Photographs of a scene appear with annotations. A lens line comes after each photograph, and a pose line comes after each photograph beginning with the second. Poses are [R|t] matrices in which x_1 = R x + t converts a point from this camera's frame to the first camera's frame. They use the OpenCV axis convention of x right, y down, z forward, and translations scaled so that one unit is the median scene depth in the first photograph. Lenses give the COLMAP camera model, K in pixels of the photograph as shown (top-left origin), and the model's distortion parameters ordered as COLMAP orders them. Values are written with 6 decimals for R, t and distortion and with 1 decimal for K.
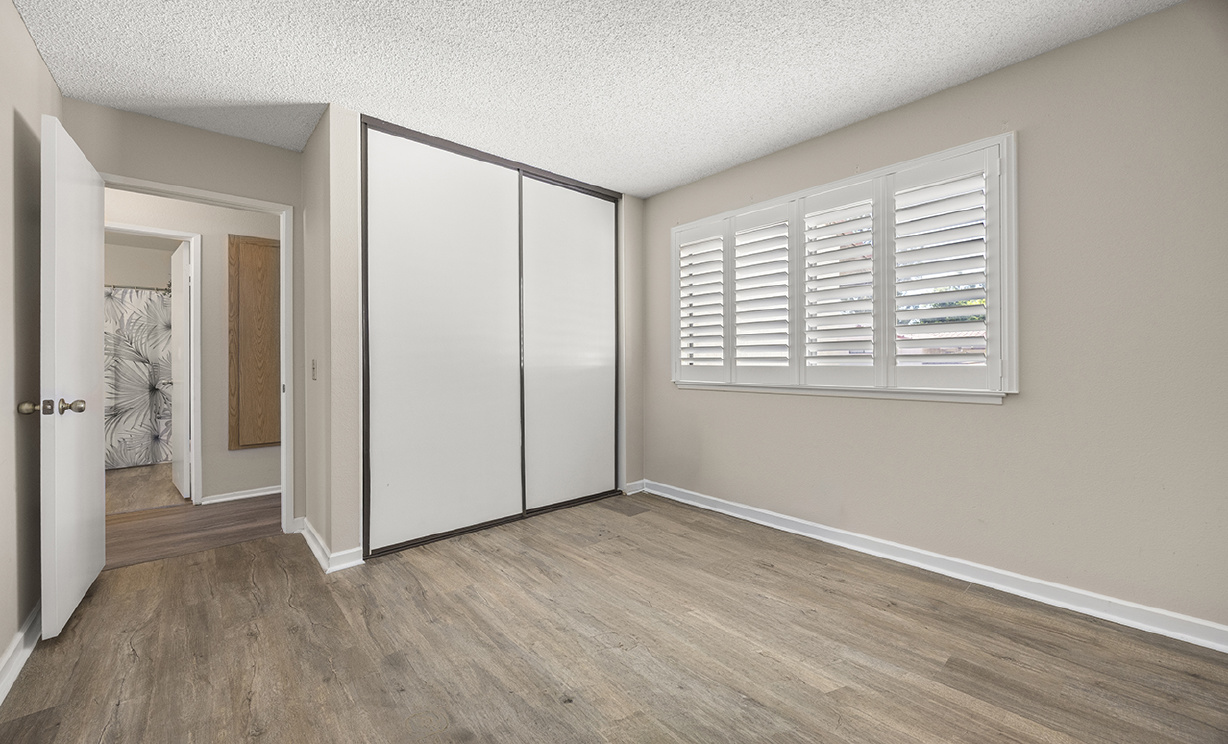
lens RADIAL K [[478.1, 0, 616.8], [0, 478.1, 362.8], [0, 0, 1]] dist [-0.000766, -0.000245]
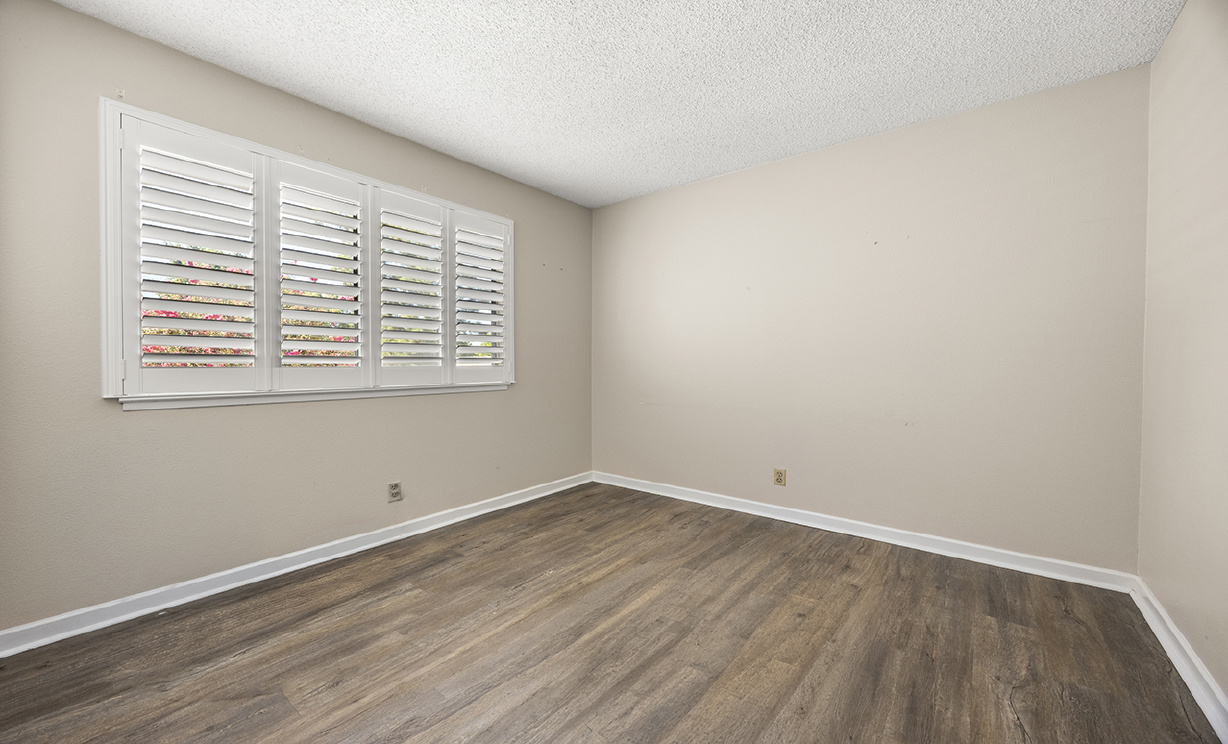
lens RADIAL K [[478.1, 0, 616.8], [0, 478.1, 362.8], [0, 0, 1]] dist [-0.000766, -0.000245]
pose [[-0.186487, -0.000673, 0.982457, -1.180870], [-0.003736, 0.999993, -0.000024, -0.004600], [-0.982450, -0.003675, -0.186488, 1.350837]]
